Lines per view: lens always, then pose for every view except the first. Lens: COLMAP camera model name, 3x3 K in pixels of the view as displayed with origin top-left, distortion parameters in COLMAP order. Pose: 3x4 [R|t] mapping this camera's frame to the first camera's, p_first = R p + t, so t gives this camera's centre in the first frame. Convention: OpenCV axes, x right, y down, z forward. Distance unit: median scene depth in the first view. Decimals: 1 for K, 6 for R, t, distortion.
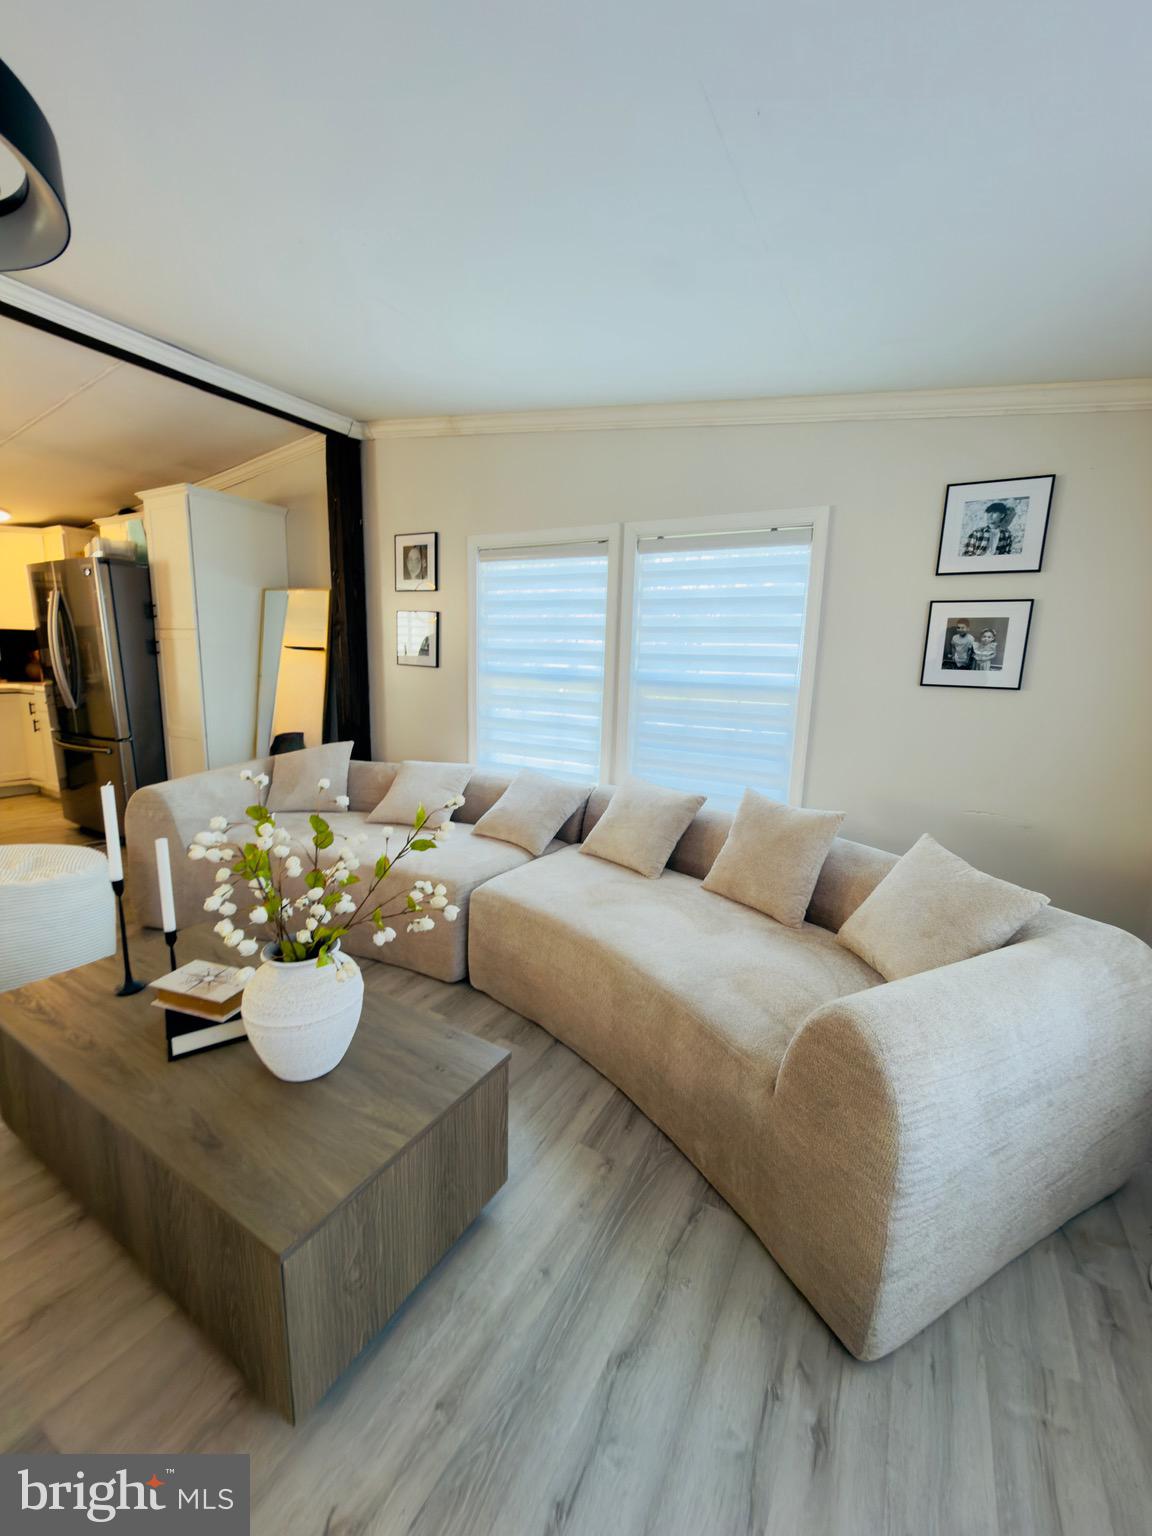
lens RADIAL K [[613.6, 0, 578.0], [0, 613.6, 768.6], [0, 0, 1]] dist [-0.000042, -0.000305]
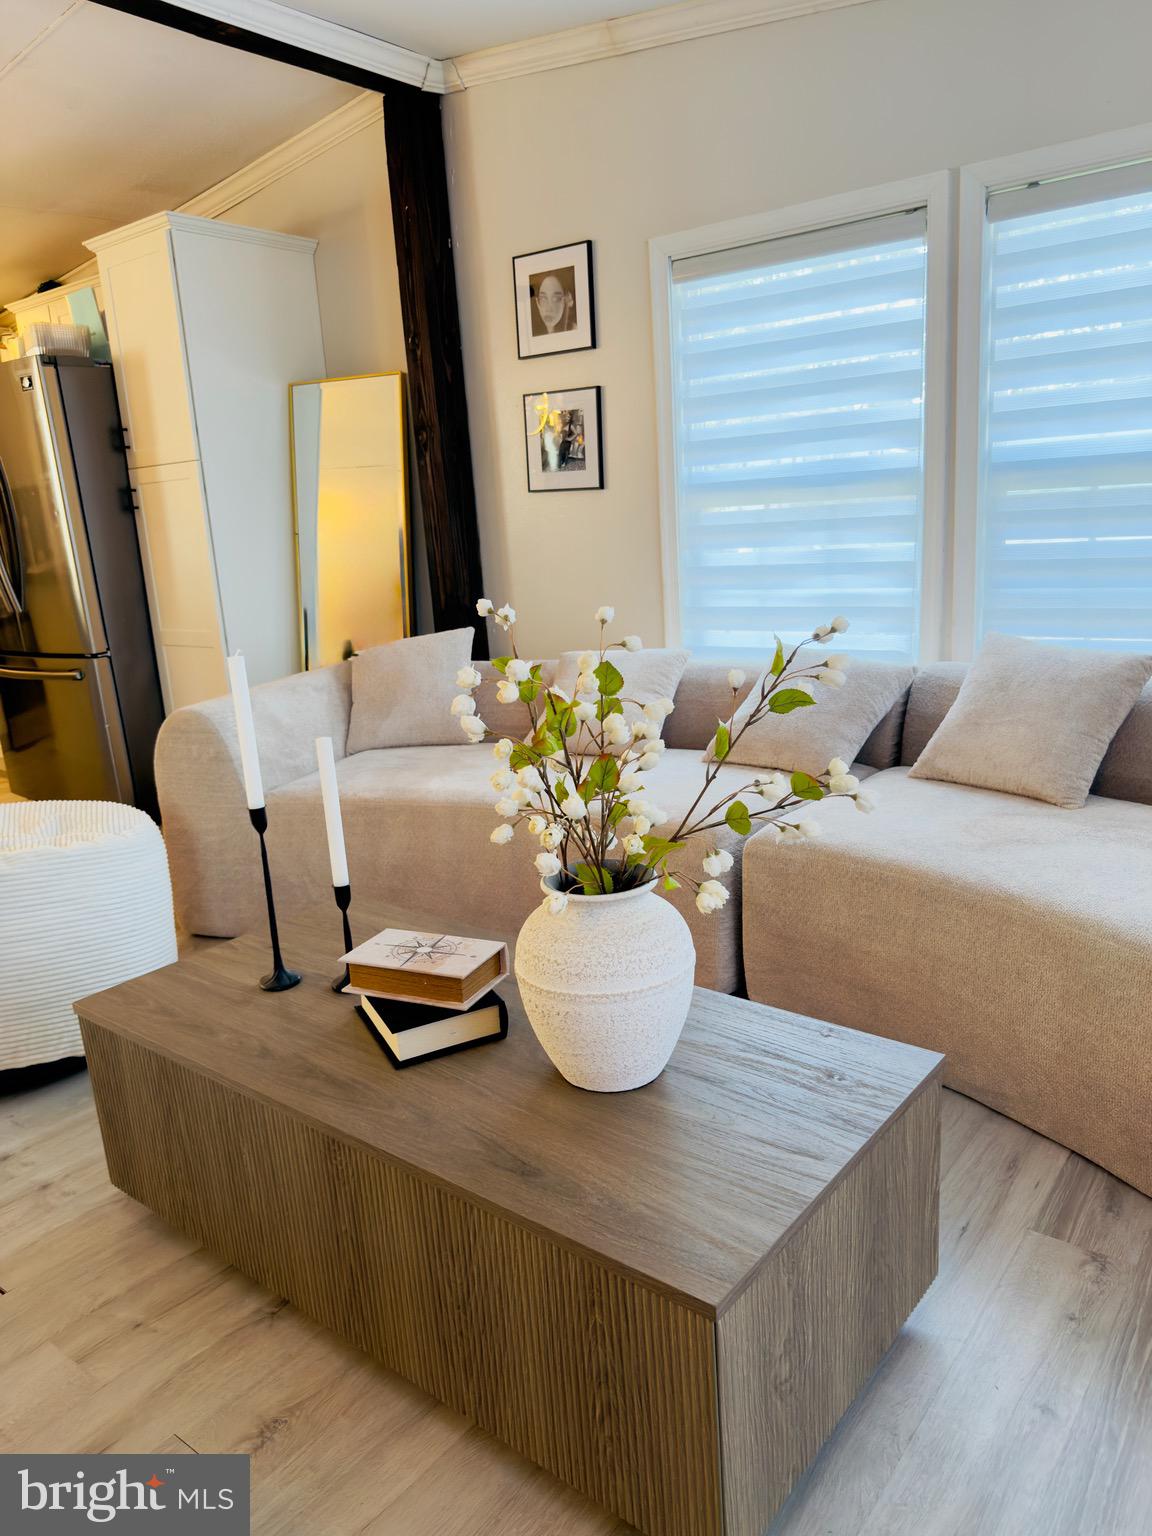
lens RADIAL K [[1080.9, 0, 579.7], [0, 1080.9, 779.4], [0, 0, 1]] dist [0.066387, -0.091786]
pose [[0.986842, -0.052209, -0.153028, -0.133527], [0.061721, 0.996402, 0.058076, 0.057450], [0.149446, -0.066756, 0.986514, -0.027035]]
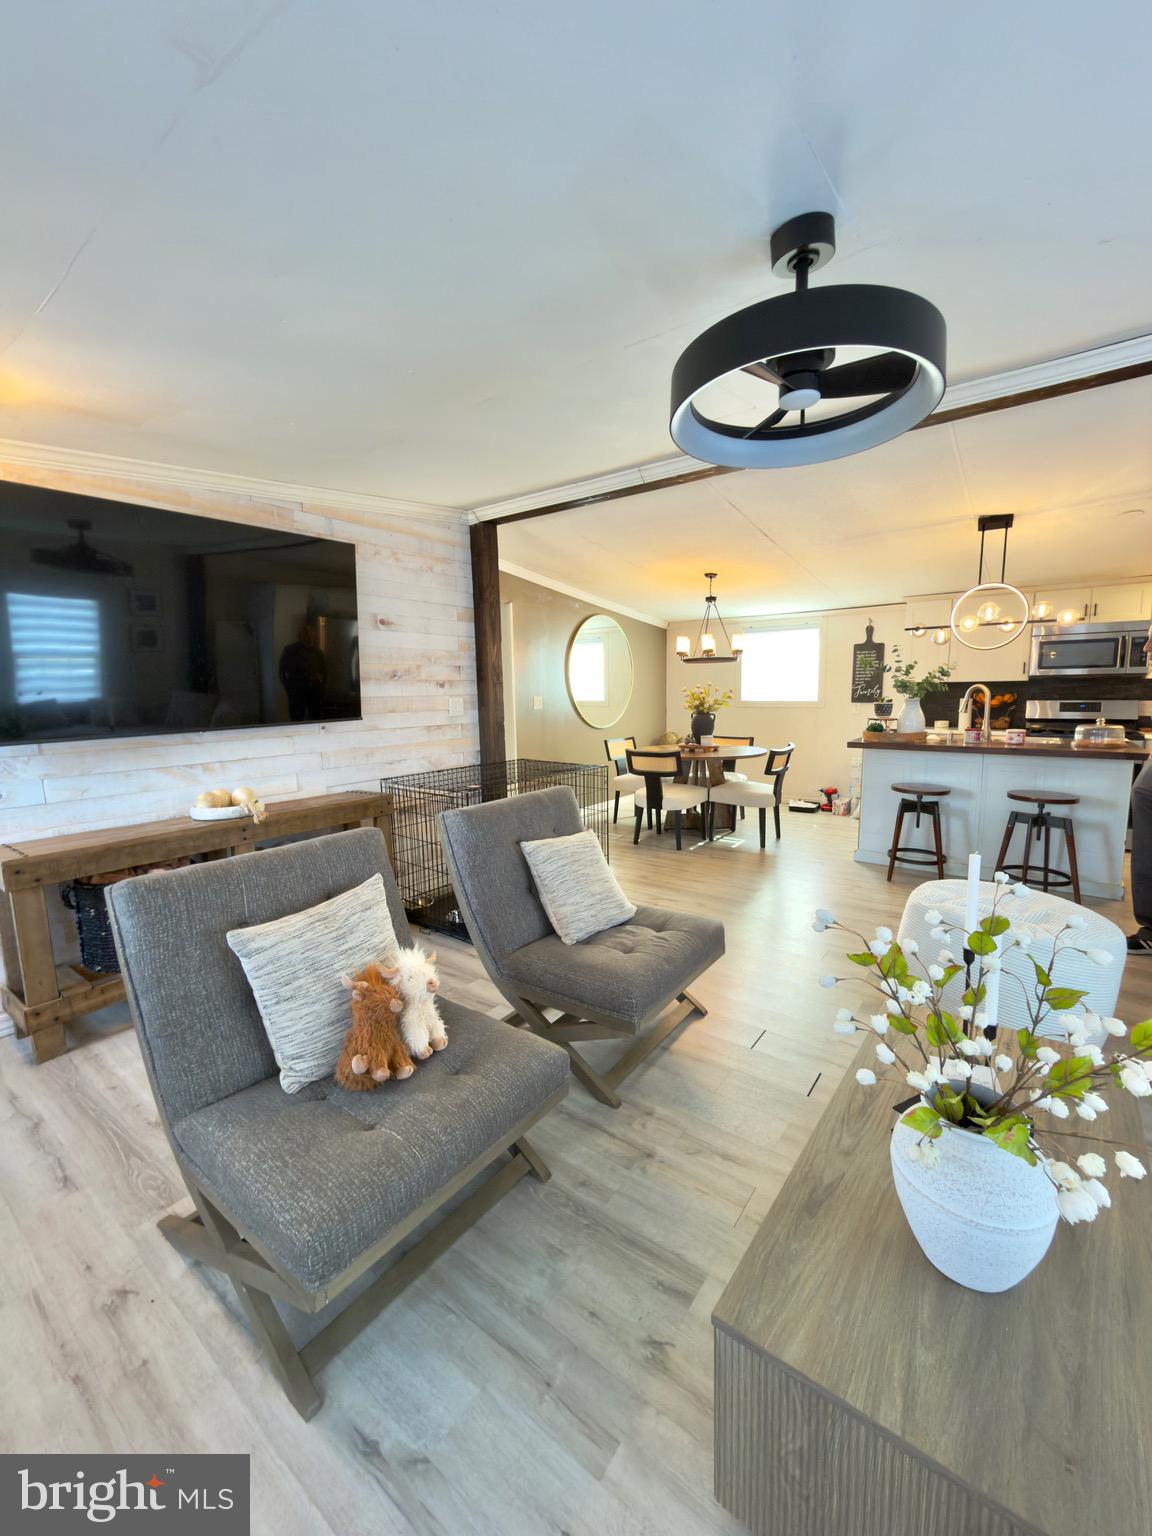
lens RADIAL K [[613.6, 0, 578.2], [0, 613.6, 767.9], [0, 0, 1]] dist [-0.000042, -0.000305]
pose [[-0.122954, 0.095833, -0.987774, 0.151698], [-0.163368, 0.979793, 0.115394, -0.062781], [0.978874, 0.175558, -0.104813, 0.227971]]
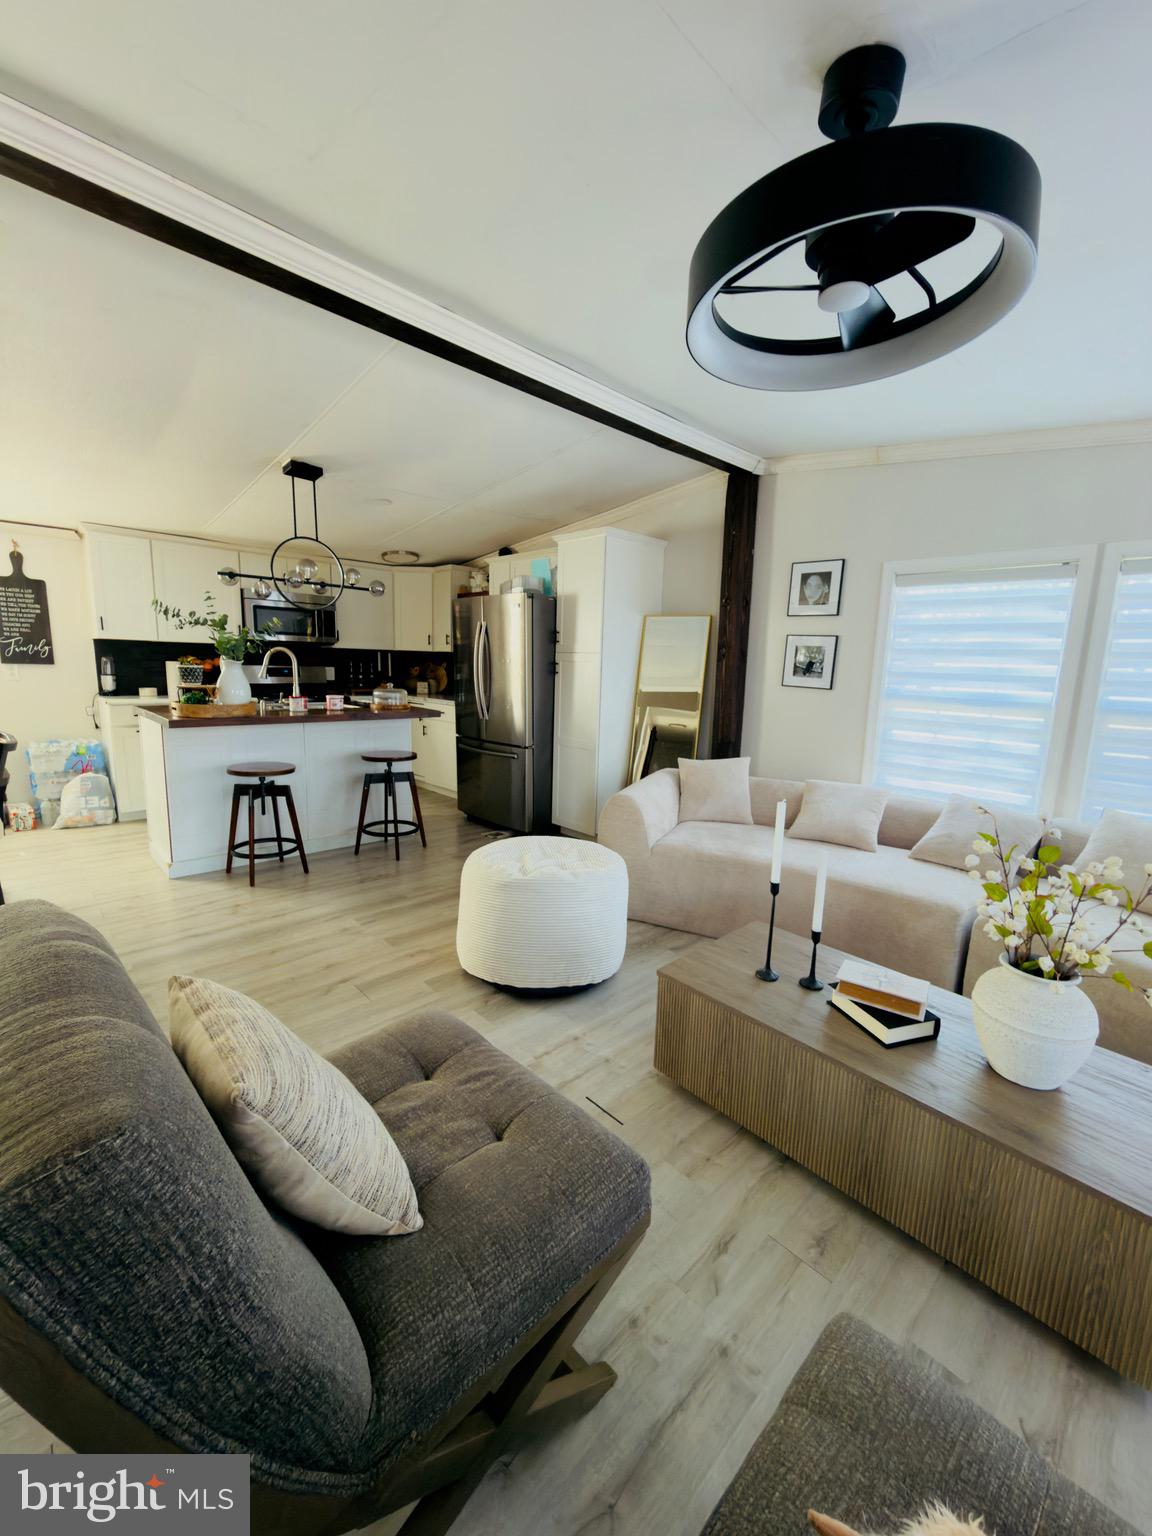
lens RADIAL K [[613.6, 0, 578.1], [0, 613.6, 767.3], [0, 0, 1]] dist [-0.000042, -0.000305]
pose [[0.959232, 0.047050, -0.278676, -0.423740], [-0.051271, 0.998654, -0.007874, -0.005868], [0.277931, 0.021841, 0.960353, -0.128256]]
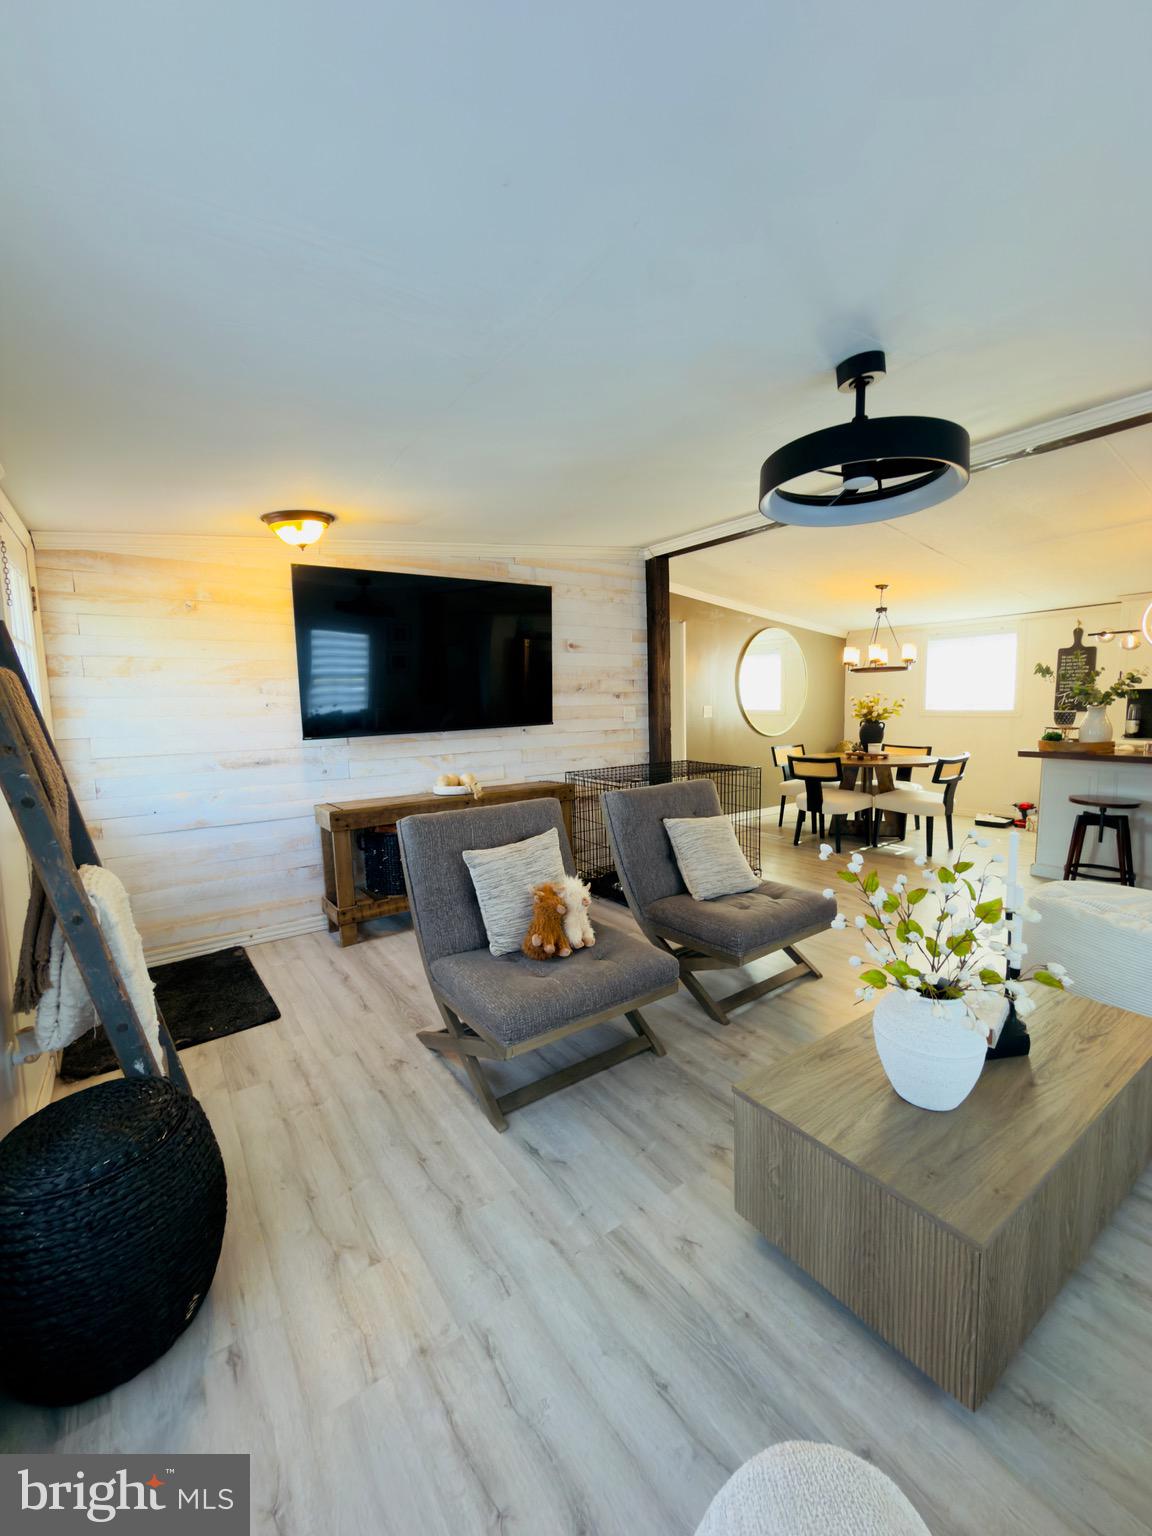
lens RADIAL K [[613.6, 0, 577.8], [0, 613.6, 768.8], [0, 0, 1]] dist [-0.000042, -0.000305]
pose [[-0.418382, 0.073468, -0.905295, 0.362101], [-0.152713, 0.976844, 0.149851, -0.076461], [0.895341, 0.200945, -0.397475, 0.350894]]
